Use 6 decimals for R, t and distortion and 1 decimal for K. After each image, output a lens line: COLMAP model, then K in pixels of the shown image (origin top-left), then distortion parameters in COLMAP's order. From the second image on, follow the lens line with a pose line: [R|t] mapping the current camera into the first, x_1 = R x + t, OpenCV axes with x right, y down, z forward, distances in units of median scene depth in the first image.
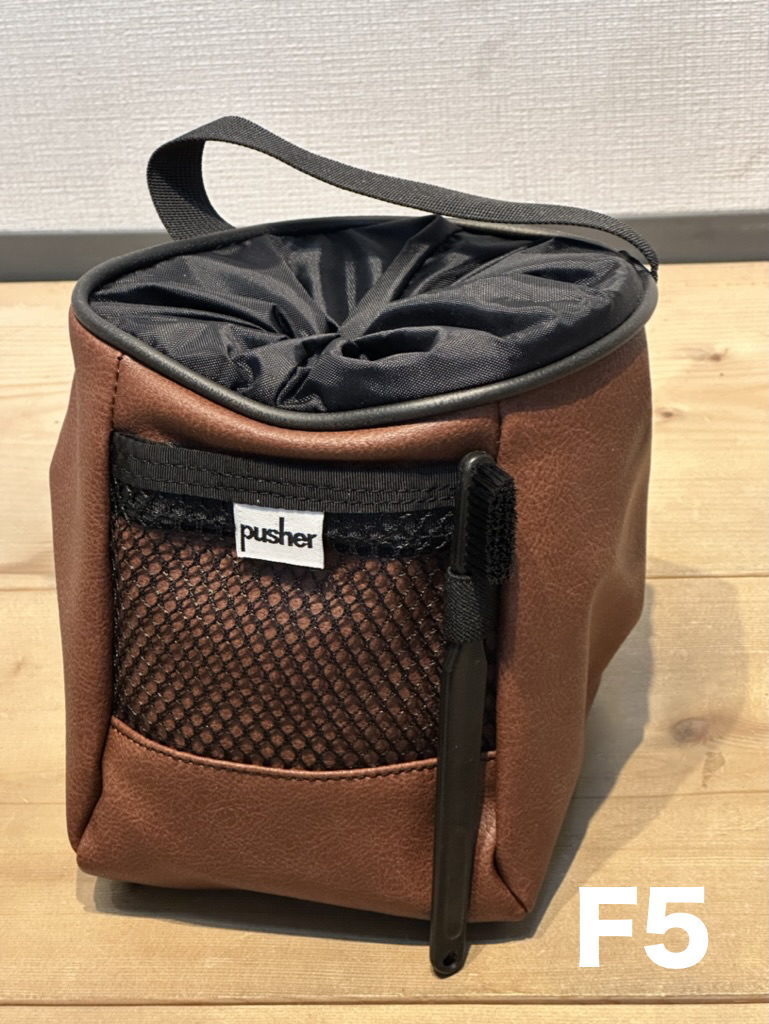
lens RADIAL K [[2403.9, 0, 378.5], [0, 2403.9, 511.5], [0, 0, 1]] dist [0.065760, 0.000000]
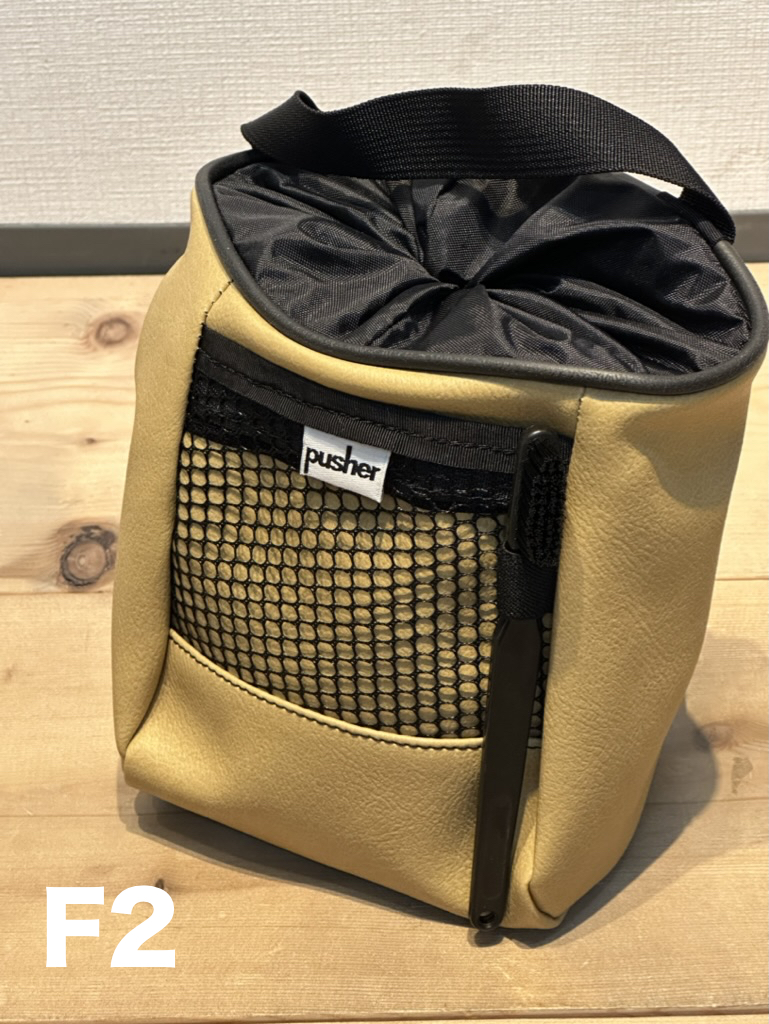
lens RADIAL K [[2403.9, 0, 381.0], [0, 2403.9, 521.1], [0, 0, 1]] dist [0.065760, 0.000000]
pose [[0.996932, 0.001425, 0.078257, -0.066079], [-0.001121, 0.999992, -0.003923, 0.006248], [-0.078262, 0.003823, 0.996926, 0.028159]]
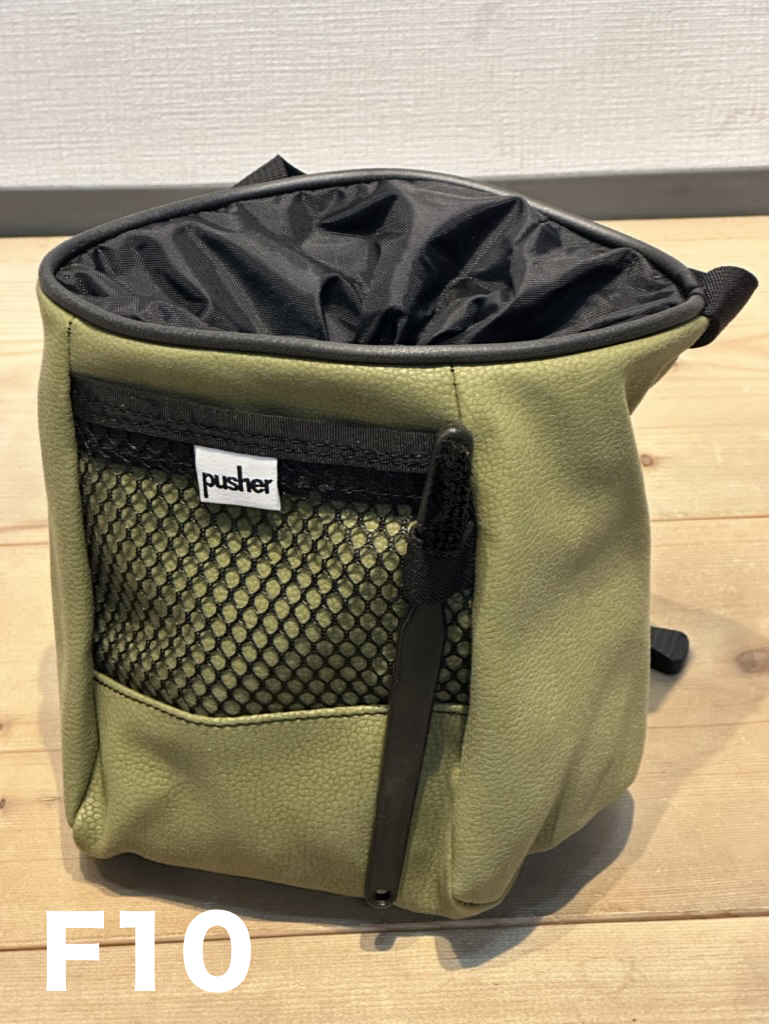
lens RADIAL K [[2403.9, 0, 352.1], [0, 2403.9, 533.8], [0, 0, 1]] dist [0.065760, 0.000000]
pose [[0.991575, -0.017023, 0.128414, -0.146440], [0.012937, 0.999385, 0.032586, -0.002173], [-0.128890, -0.030650, 0.991185, -0.024537]]
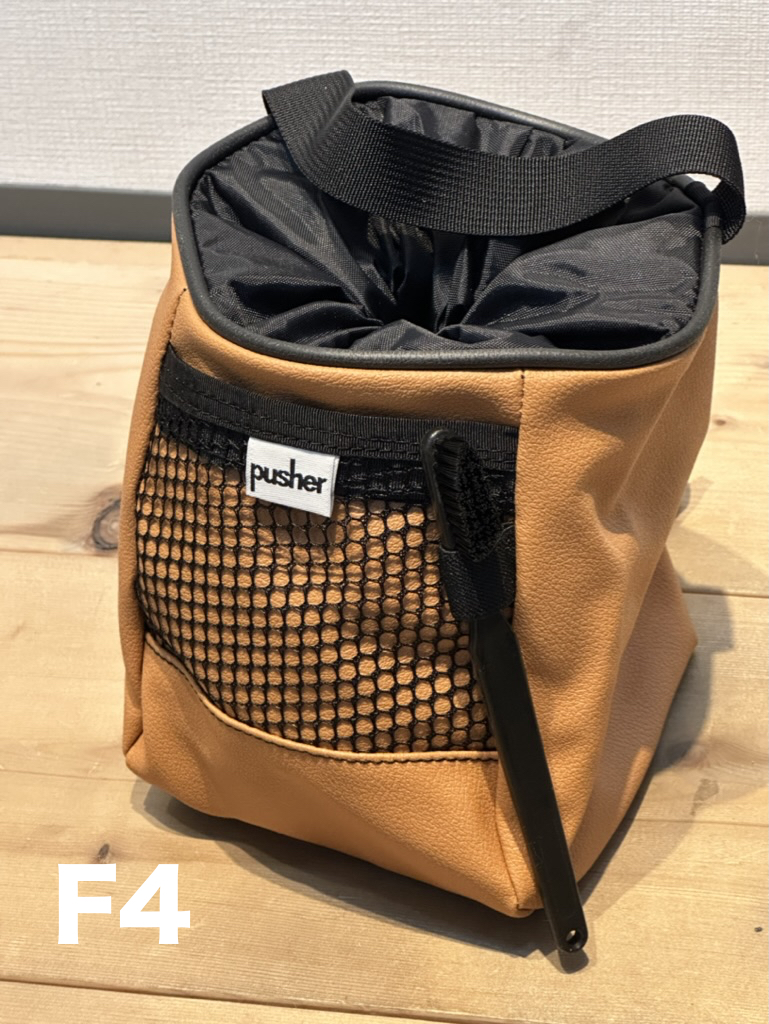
lens RADIAL K [[2403.9, 0, 362.2], [0, 2403.9, 525.6], [0, 0, 1]] dist [0.065760, 0.000000]
pose [[0.992926, 0.077474, -0.089975, 0.064248], [-0.076000, 0.996913, 0.019699, -0.006859], [0.091224, -0.012721, 0.995749, 0.030100]]
